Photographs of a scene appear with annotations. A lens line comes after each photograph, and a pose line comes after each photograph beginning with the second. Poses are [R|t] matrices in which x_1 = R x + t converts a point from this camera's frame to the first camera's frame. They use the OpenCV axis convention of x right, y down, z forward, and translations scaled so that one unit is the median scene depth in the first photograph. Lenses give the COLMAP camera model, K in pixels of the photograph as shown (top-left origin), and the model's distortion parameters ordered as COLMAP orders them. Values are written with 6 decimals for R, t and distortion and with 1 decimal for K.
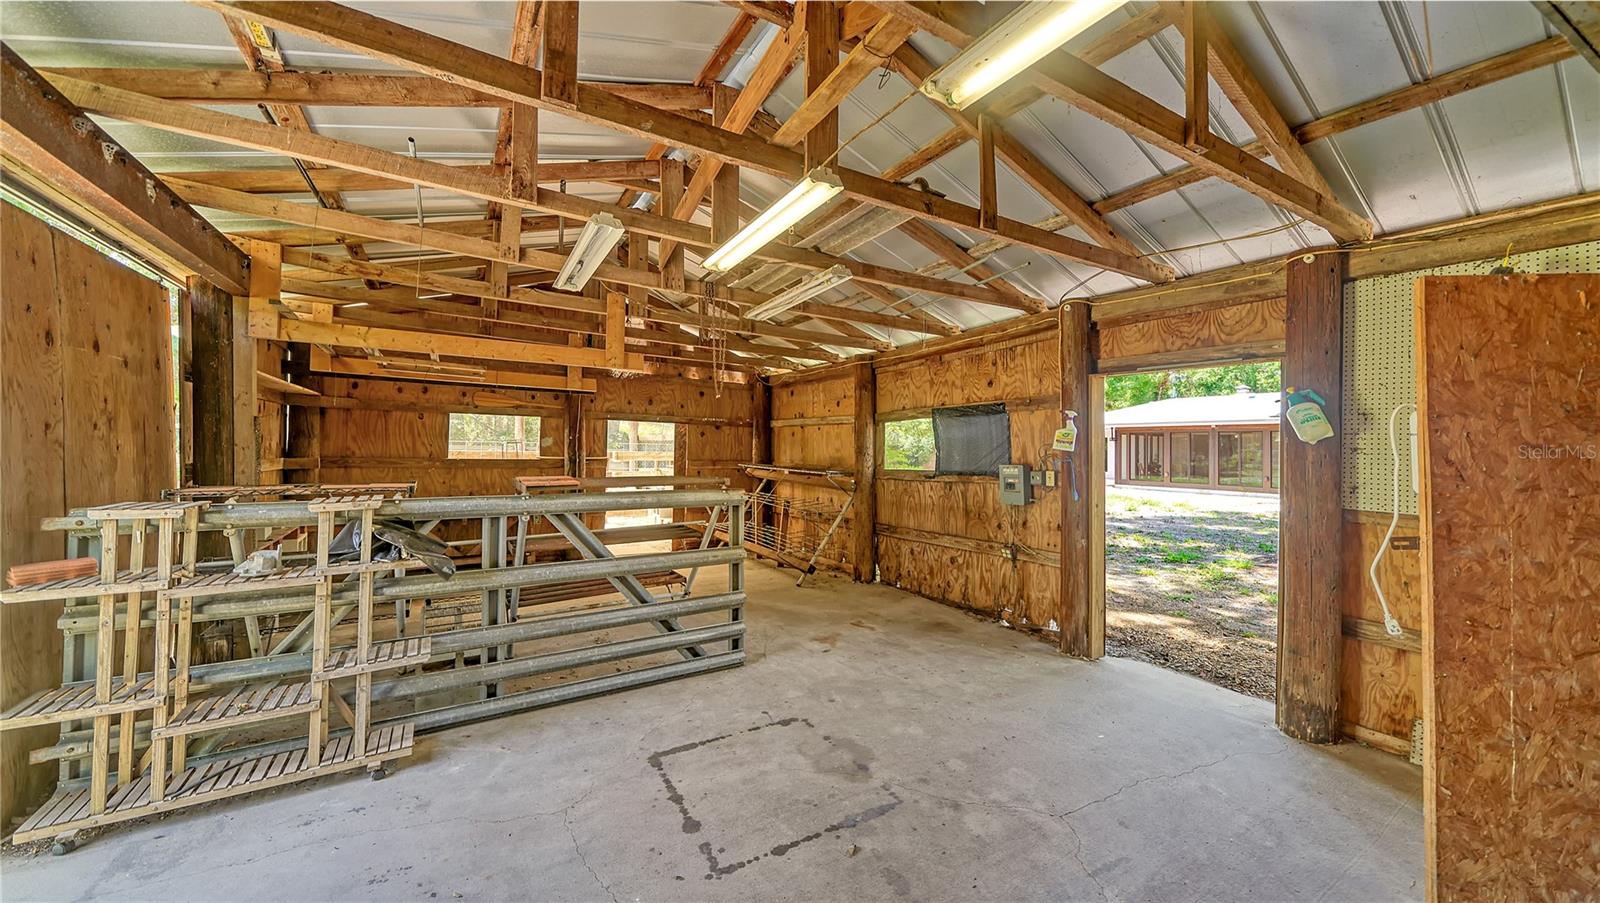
lens RADIAL K [[575.6, 0, 800.8], [0, 575.6, 443.0], [0, 0, 1]] dist [-0.000162, -0.000037]
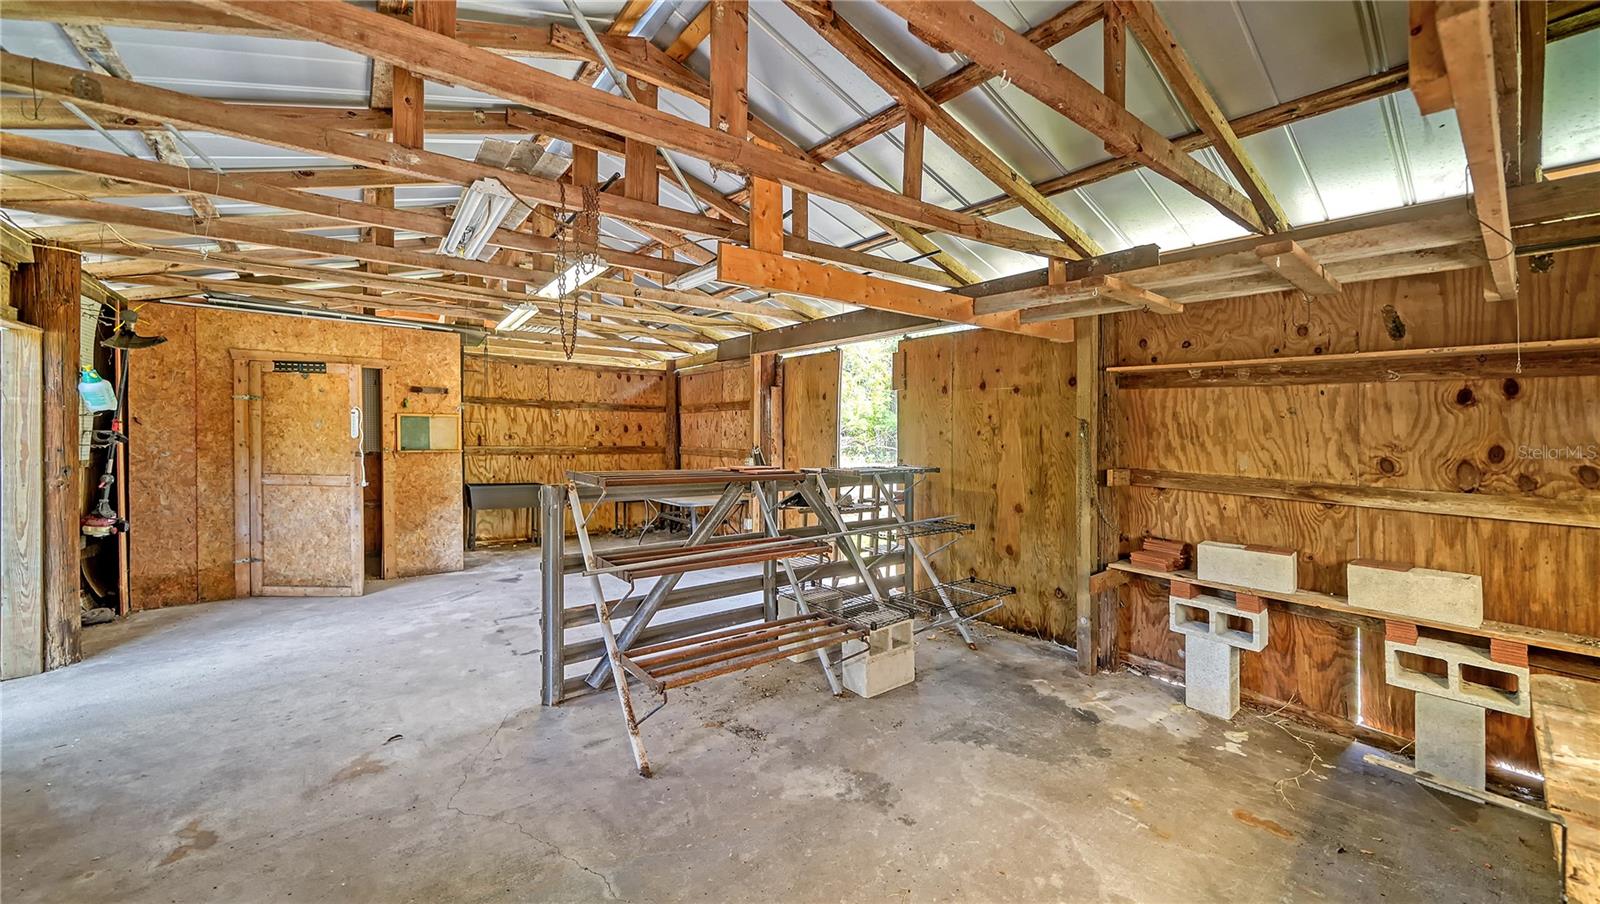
lens RADIAL K [[575.6, 0, 800.8], [0, 575.6, 443.5], [0, 0, 1]] dist [-0.000162, -0.000037]
pose [[-0.992818, -0.036499, -0.113928, -0.392309], [-0.038647, 0.999113, 0.016706, -0.003862], [0.113218, 0.020989, -0.993349, 2.037157]]
